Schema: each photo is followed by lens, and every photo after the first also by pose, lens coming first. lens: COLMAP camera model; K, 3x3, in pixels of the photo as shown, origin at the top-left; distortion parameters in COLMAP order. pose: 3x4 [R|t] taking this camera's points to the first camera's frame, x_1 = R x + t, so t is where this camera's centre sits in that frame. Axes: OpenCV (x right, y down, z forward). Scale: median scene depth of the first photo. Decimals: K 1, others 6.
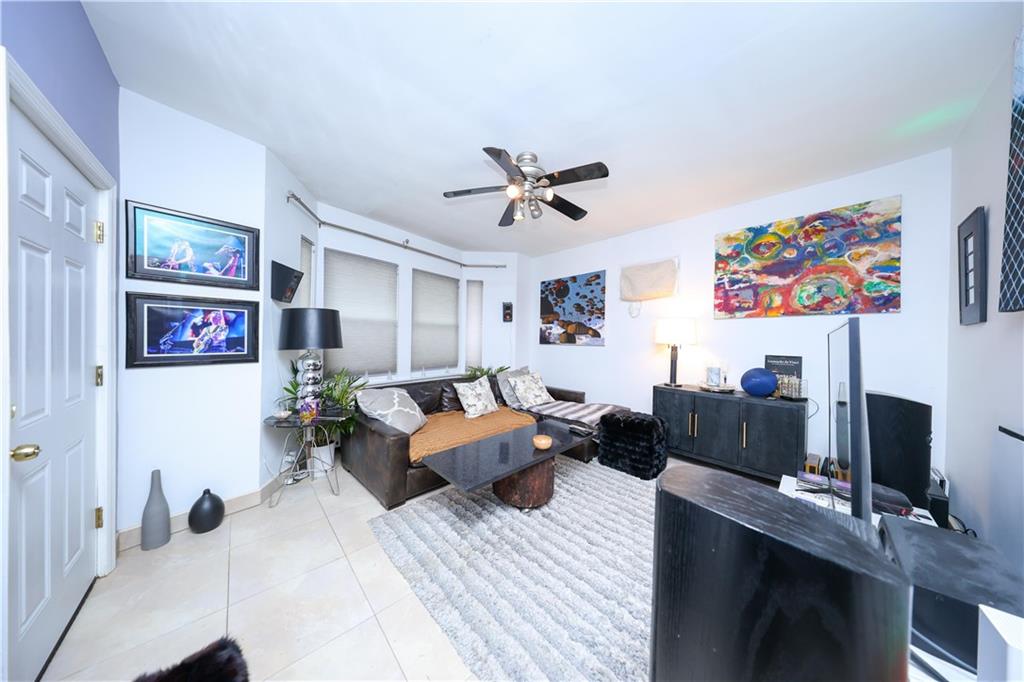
lens RADIAL K [[295.6, 0, 510.7], [0, 295.6, 340.0], [0, 0, 1]] dist [-0.000167, 0.000031]
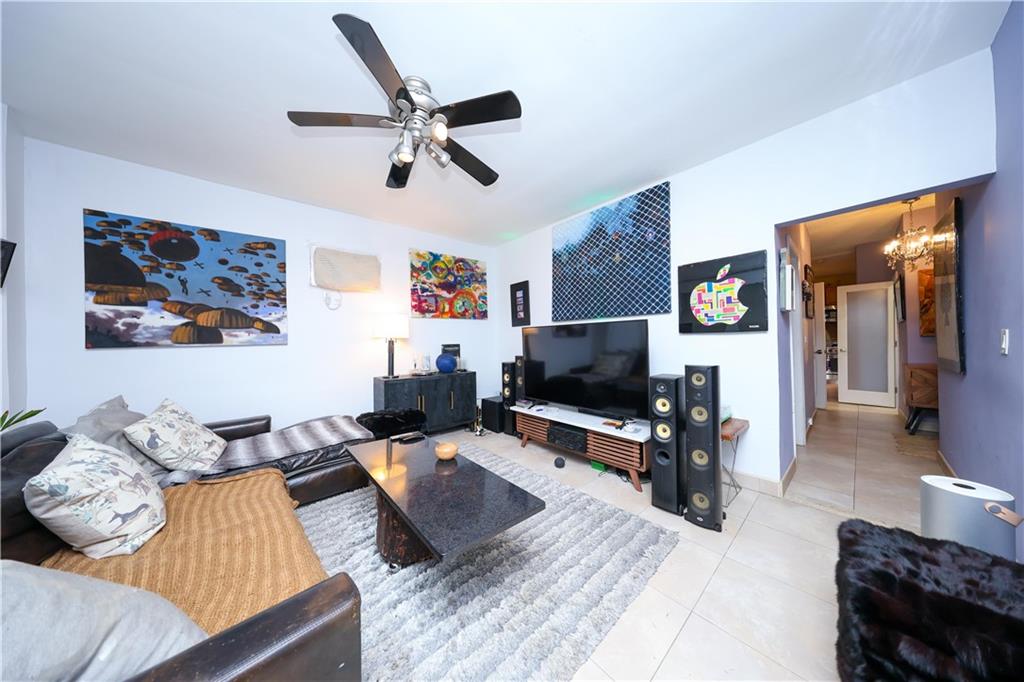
lens RADIAL K [[295.6, 0, 510.7], [0, 295.6, 340.0], [0, 0, 1]] dist [-0.000167, 0.000031]
pose [[0.032229, -0.013738, 0.999386, -0.539986], [0.023605, 0.999637, 0.012980, 0.016742], [-0.999202, 0.023173, 0.032541, 0.582573]]
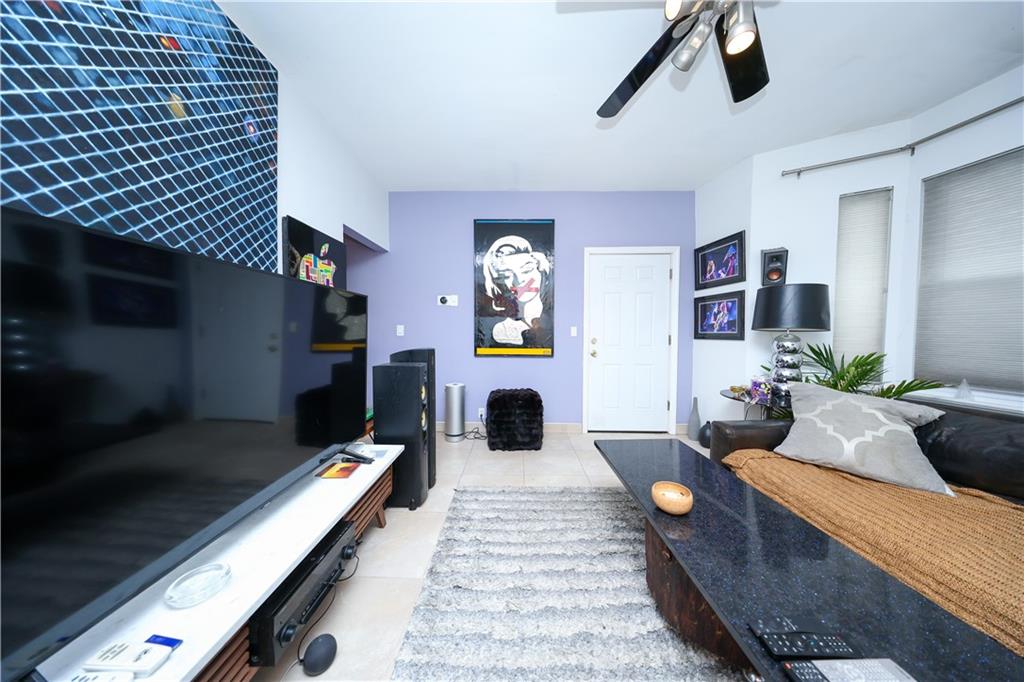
lens RADIAL K [[295.6, 0, 510.7], [0, 295.6, 340.0], [0, 0, 1]] dist [-0.000167, 0.000031]
pose [[-0.683163, 0.002843, -0.730260, 0.514583], [-0.019200, 0.999577, 0.021854, 0.049868], [0.730013, 0.028950, -0.682819, 0.853508]]
